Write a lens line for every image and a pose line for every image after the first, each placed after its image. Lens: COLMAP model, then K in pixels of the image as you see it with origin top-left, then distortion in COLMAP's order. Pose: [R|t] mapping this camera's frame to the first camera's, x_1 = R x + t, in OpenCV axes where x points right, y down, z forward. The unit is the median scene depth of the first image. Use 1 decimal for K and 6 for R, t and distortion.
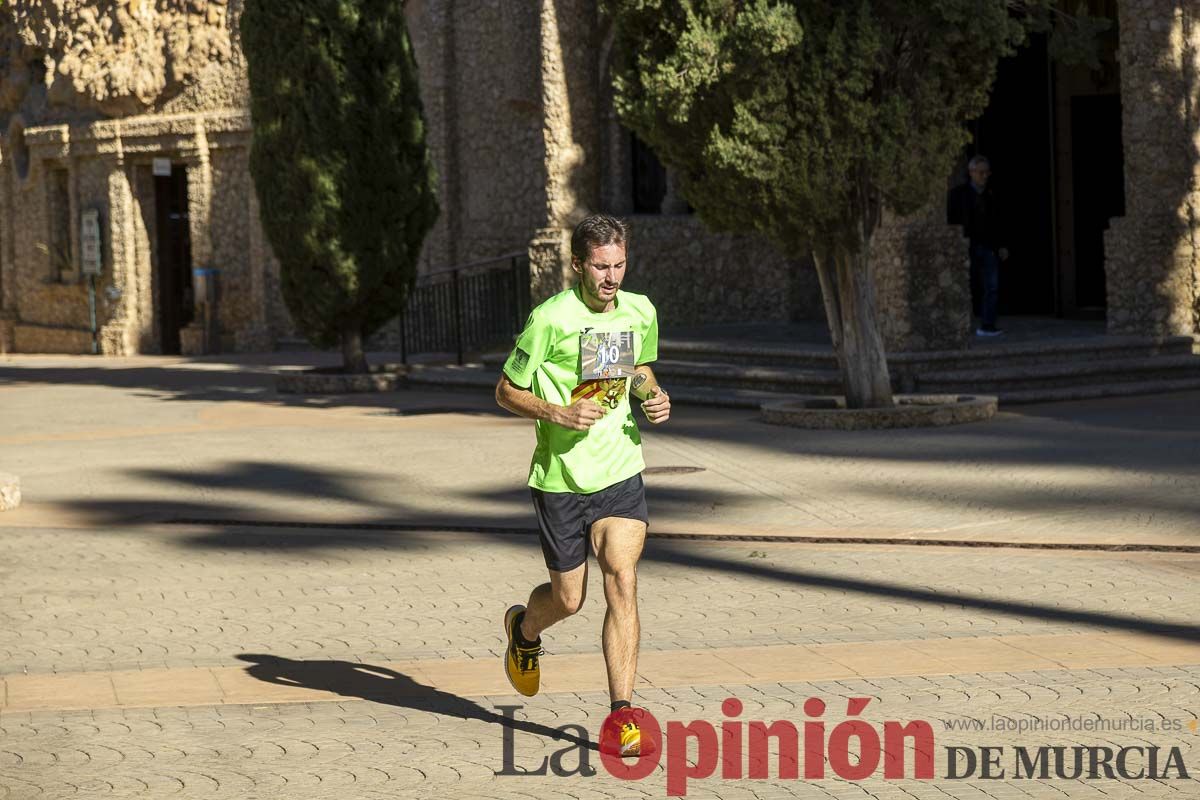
lens RADIAL K [[3482.1, 0, 600.2], [0, 3482.1, 433.0], [0, 0, 1]] dist [0.052938, -0.718444]
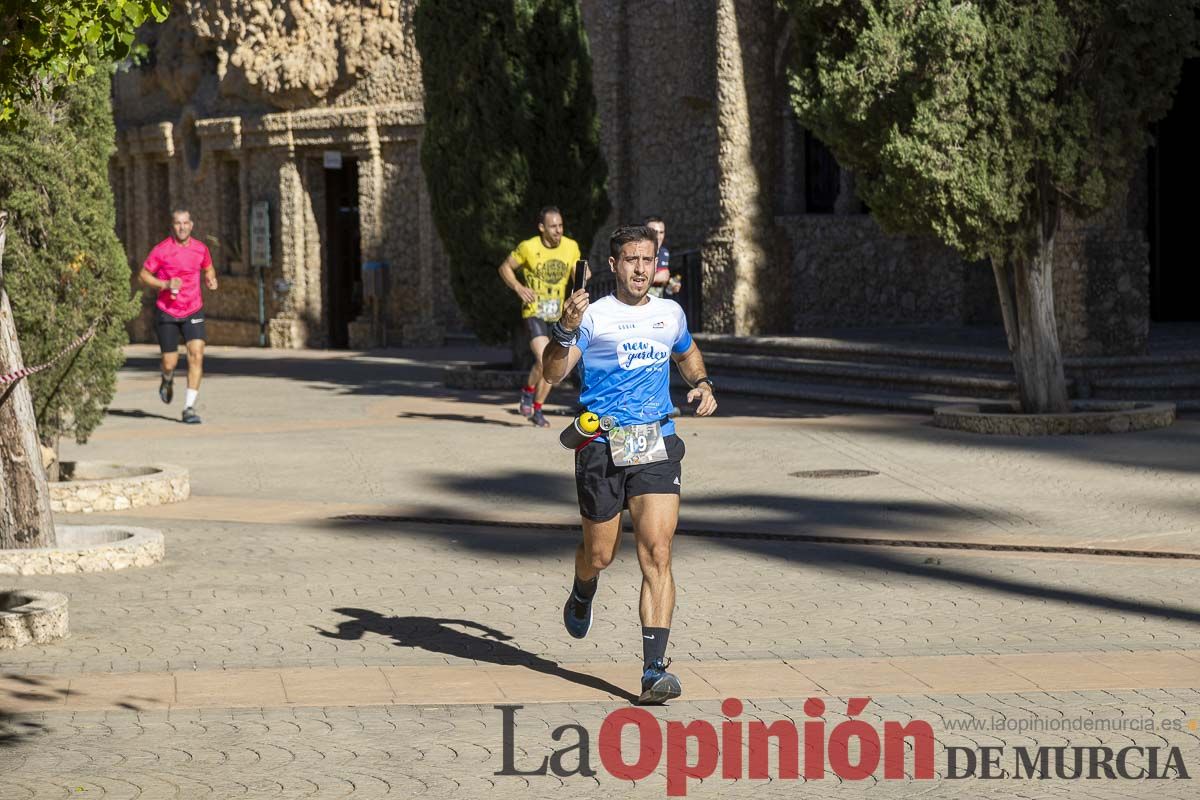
lens RADIAL K [[3487.6, 0, 602.5], [0, 3487.6, 460.2], [0, 0, 1]] dist [-0.028996, 0.133474]
pose [[0.998821, 0.016738, -0.045577, -0.001955], [-0.016357, 0.999828, 0.008717, -0.000365], [0.045716, -0.007961, 0.998923, 0.006340]]
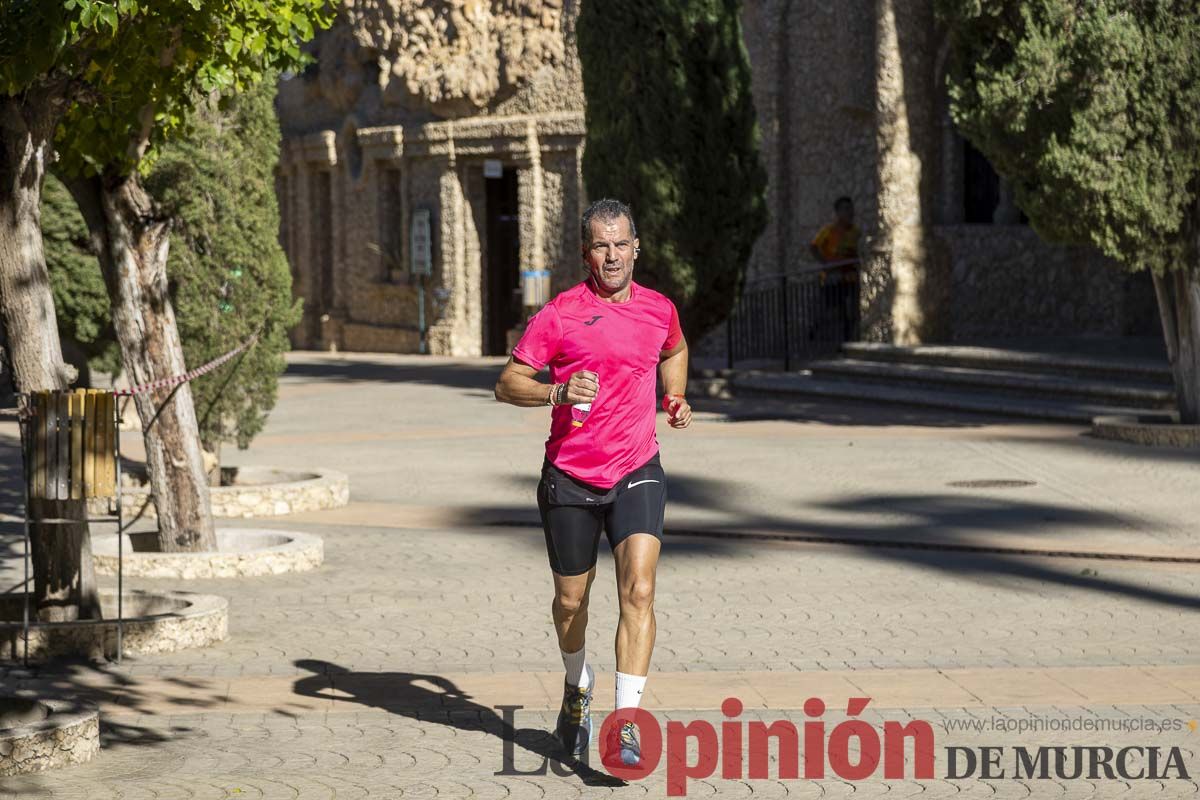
lens RADIAL K [[3487.6, 0, 602.5], [0, 3487.6, 460.2], [0, 0, 1]] dist [-0.028996, 0.133474]
pose [[0.995593, 0.022127, -0.091130, -0.001403], [-0.021586, 0.999743, 0.006917, -0.000195], [0.091259, -0.004919, 0.995815, 0.003939]]
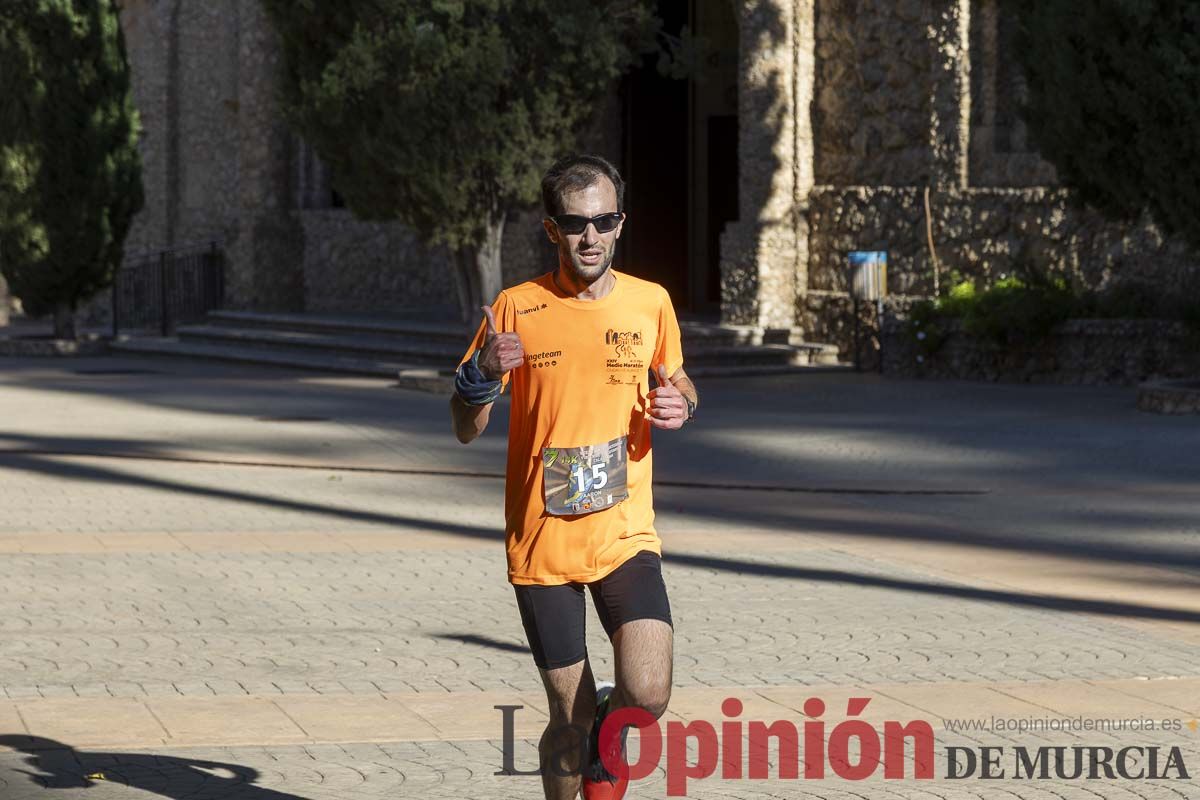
lens RADIAL K [[3504.9, 0, 599.4], [0, 3504.9, 399.3], [0, 0, 1]] dist [0.051746, 0.338734]
pose [[0.997810, 0.033138, 0.057251, 0.033721], [-0.032347, 0.999369, -0.014696, 0.011445], [-0.057702, 0.012812, 0.998252, -0.113639]]
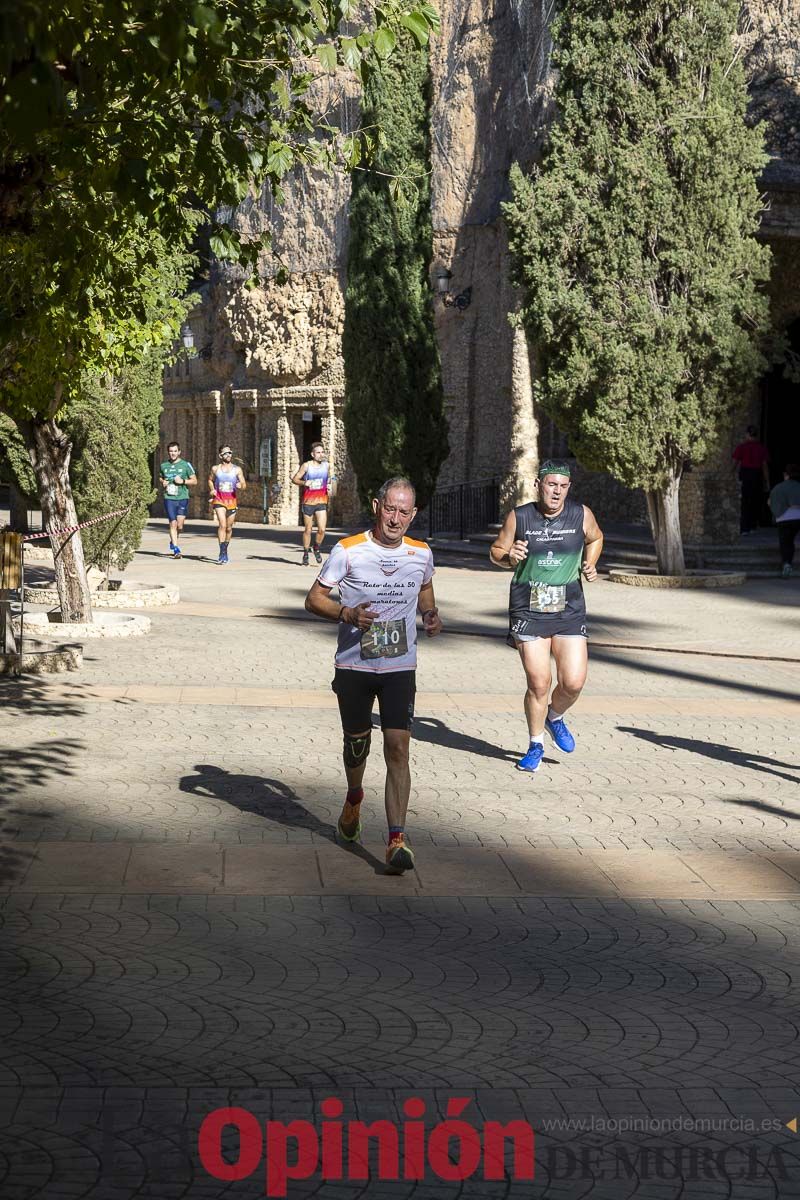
lens RADIAL K [[2151.0, 0, 396.6], [0, 2151.0, 603.2], [0, 0, 1]] dist [0.058809, 0.095900]
pose [[0.993473, 0.055329, -0.099753, 0.035781], [-0.054434, 0.998449, 0.011674, 0.001136], [0.100244, -0.006168, 0.994944, -0.063768]]
